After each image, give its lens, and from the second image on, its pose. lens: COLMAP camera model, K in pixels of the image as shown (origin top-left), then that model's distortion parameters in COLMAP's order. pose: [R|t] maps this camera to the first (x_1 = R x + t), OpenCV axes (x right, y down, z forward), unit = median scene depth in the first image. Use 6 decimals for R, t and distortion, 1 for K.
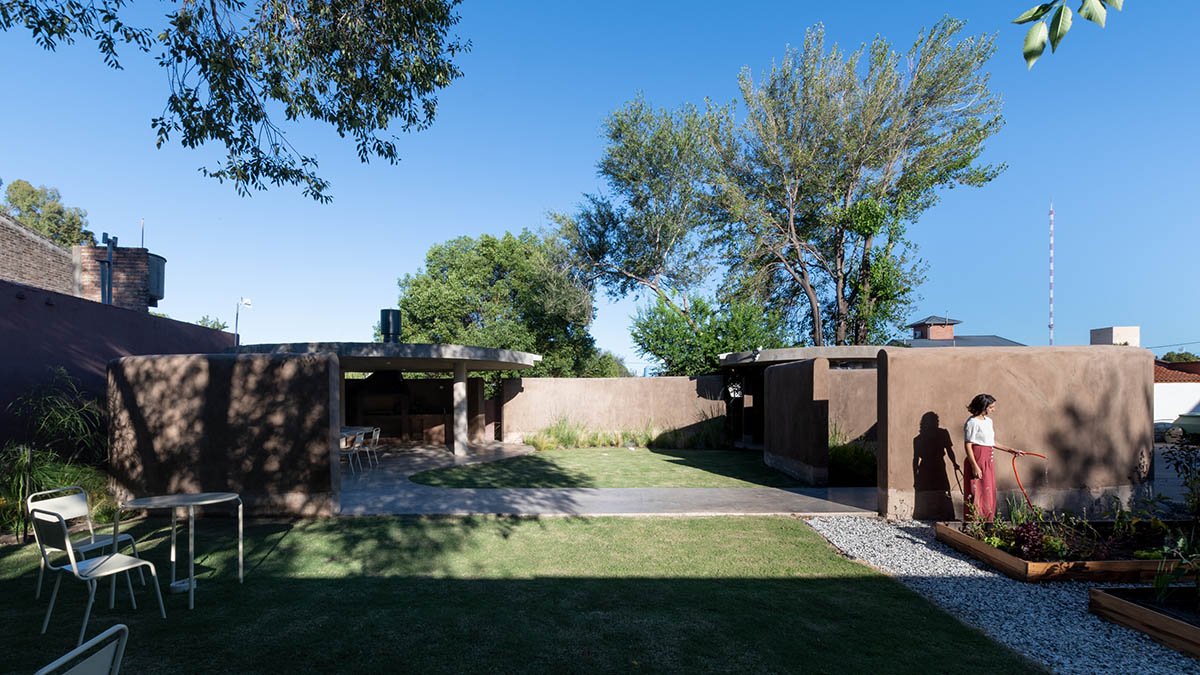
lens RADIAL K [[518.7, 0, 593.0], [0, 518.7, 400.0], [0, 0, 1]] dist [0.010033, -0.000228]
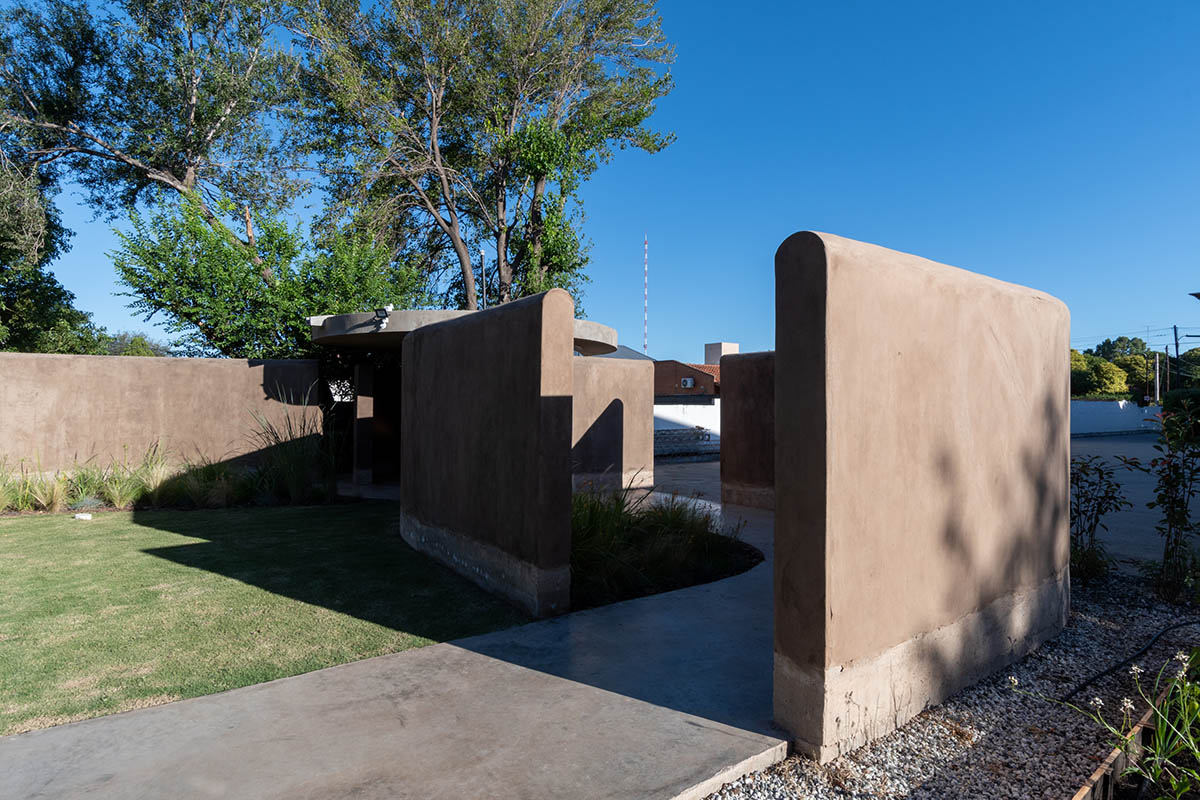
lens RADIAL K [[633.3, 0, 599.5], [0, 633.3, 403.2], [0, 0, 1]] dist [-0.008285, -0.003370]
pose [[0.795817, 0.015101, 0.605350, 0.077439], [-0.006598, 0.999846, -0.016268, 0.005758], [-0.605502, 0.008952, 0.795794, 0.269014]]
